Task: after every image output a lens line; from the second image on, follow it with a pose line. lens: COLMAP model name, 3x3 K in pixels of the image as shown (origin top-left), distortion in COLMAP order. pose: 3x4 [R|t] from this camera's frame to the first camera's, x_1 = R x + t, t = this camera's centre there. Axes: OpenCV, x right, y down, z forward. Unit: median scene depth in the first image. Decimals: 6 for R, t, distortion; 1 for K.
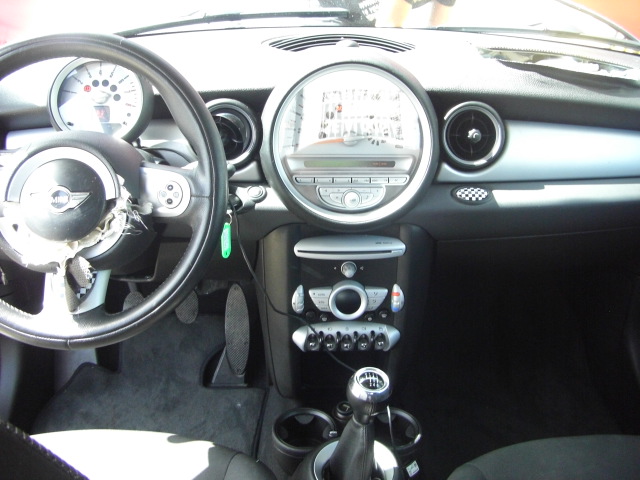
lens RADIAL K [[729.3, 0, 318.3], [0, 729.3, 207.9], [0, 0, 1]] dist [-0.202039, 0.157437]
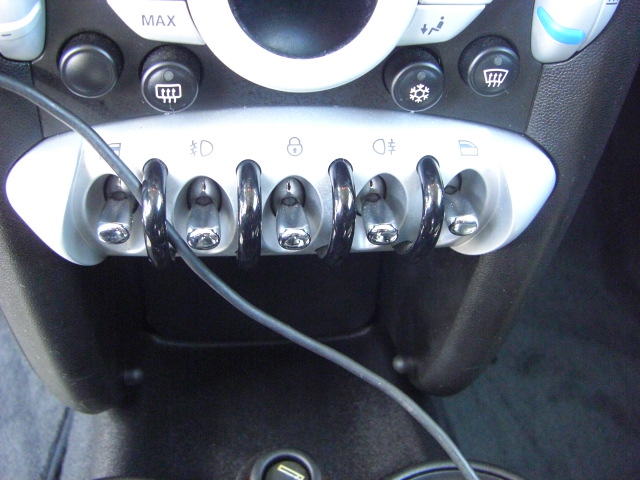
lens RADIAL K [[729.3, 0, 318.3], [0, 729.3, 207.9], [0, 0, 1]] dist [-0.202039, 0.157437]
pose [[0.996467, -0.010322, 0.083349, 0.031515], [-0.006918, 0.978960, 0.203937, 0.152855], [-0.083700, -0.203793, 0.975430, 0.861251]]
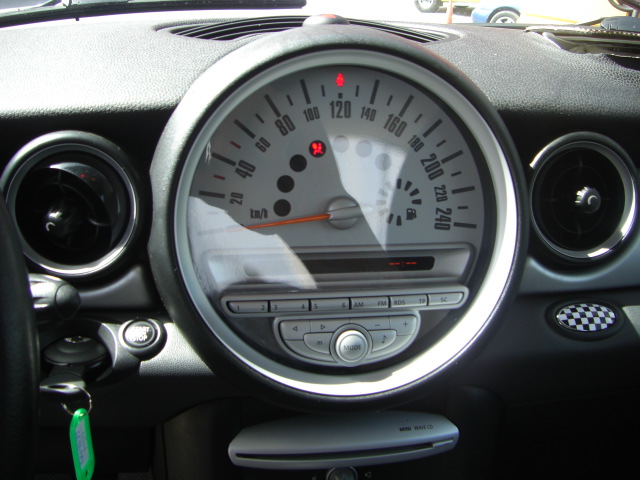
lens RADIAL K [[729.3, 0, 318.3], [0, 729.3, 207.9], [0, 0, 1]] dist [-0.202039, 0.157437]
pose [[0.994153, -0.020152, 0.106087, -0.020964], [0.028245, 0.996757, -0.075346, -0.062740], [-0.104224, 0.077902, 0.991498, 0.530690]]
